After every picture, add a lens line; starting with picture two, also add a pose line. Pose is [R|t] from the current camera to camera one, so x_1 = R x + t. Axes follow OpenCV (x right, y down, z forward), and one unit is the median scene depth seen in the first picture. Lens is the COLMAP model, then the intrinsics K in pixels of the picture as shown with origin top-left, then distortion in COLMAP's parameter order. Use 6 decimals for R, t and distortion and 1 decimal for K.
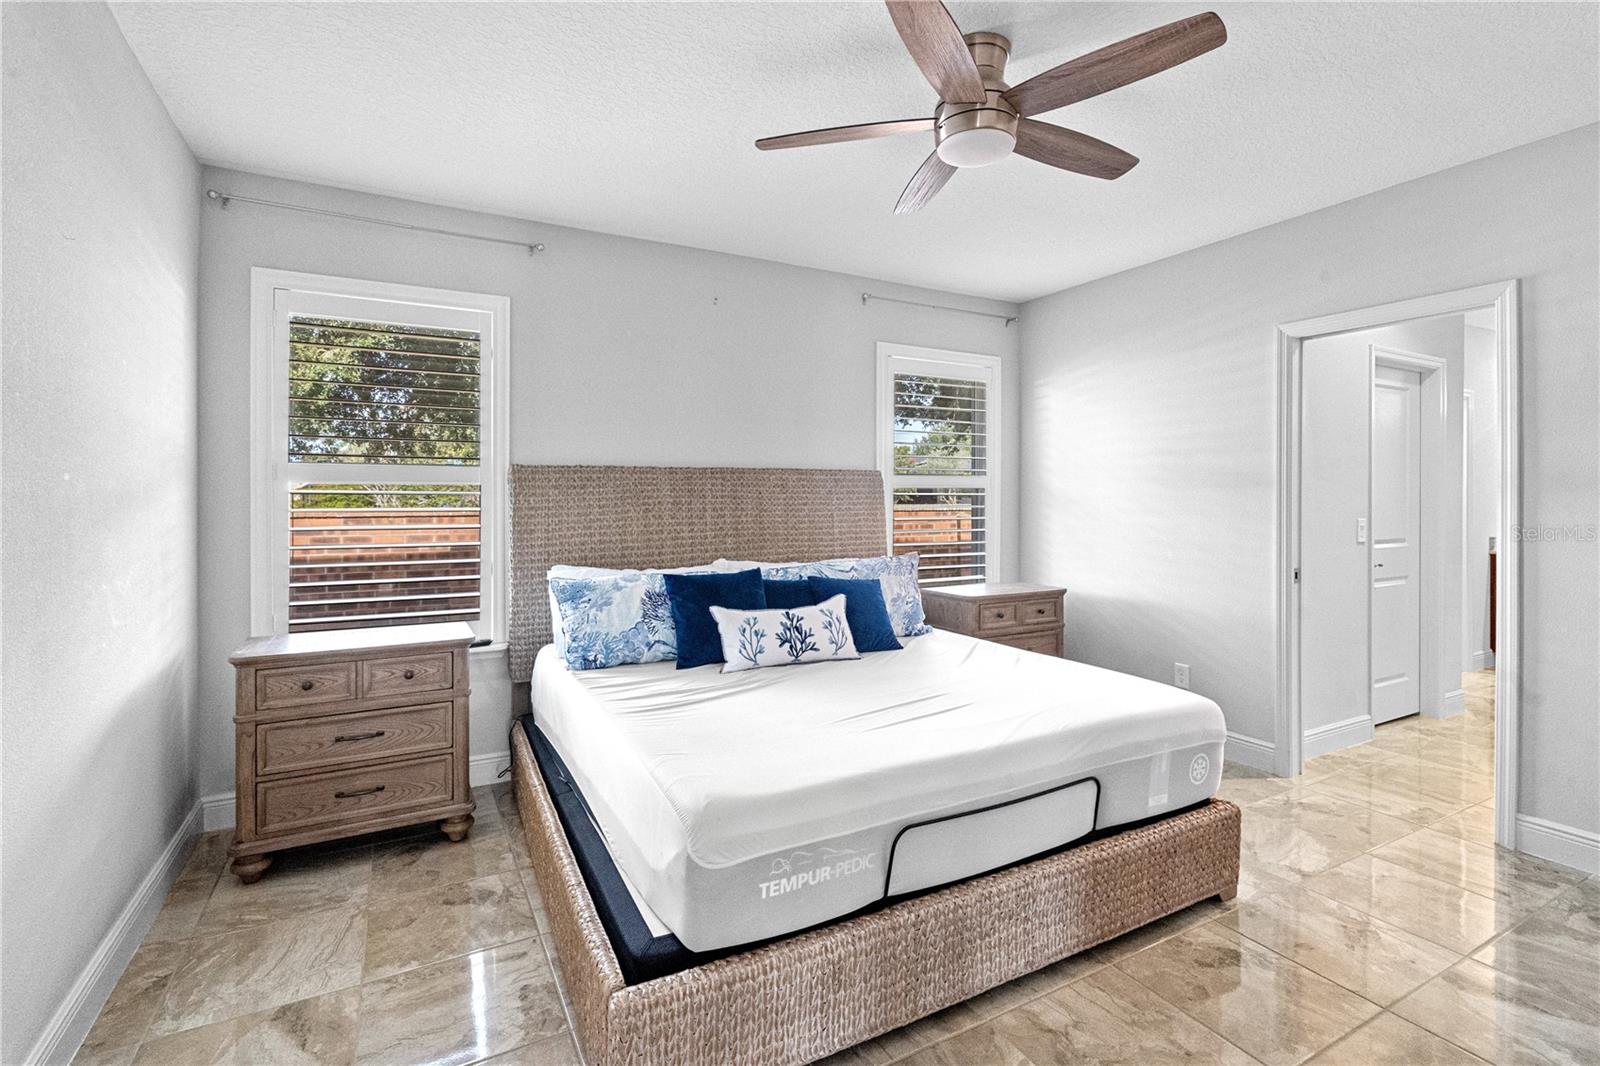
lens RADIAL K [[735.1, 0, 774.0], [0, 735.1, 493.1], [0, 0, 1]] dist [-0.108786, 0.100473]
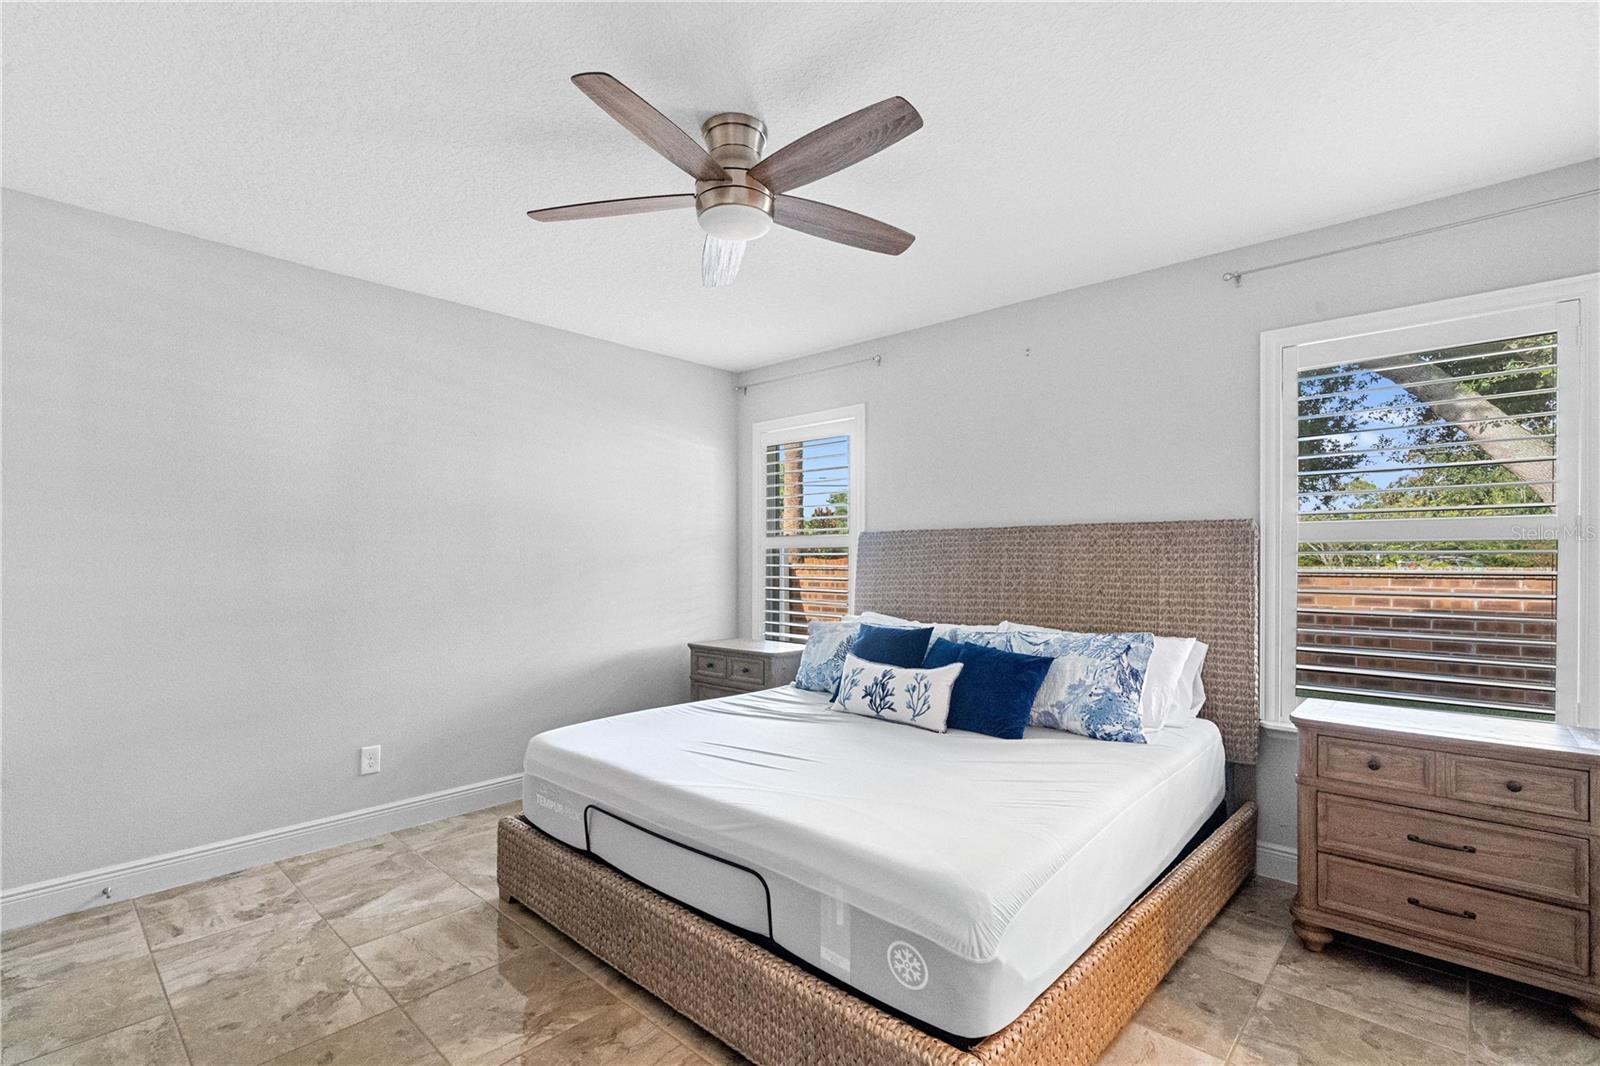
lens RADIAL K [[745.5, 0, 800.0], [0, 745.5, 533.0], [0, 0, 1]] dist [-0.010507, 0.001099]
pose [[0.333359, -0.033336, -0.942210, 0.951383], [0.008410, 0.999440, -0.032386, 0.003765], [0.942762, 0.002872, 0.333453, 0.520076]]
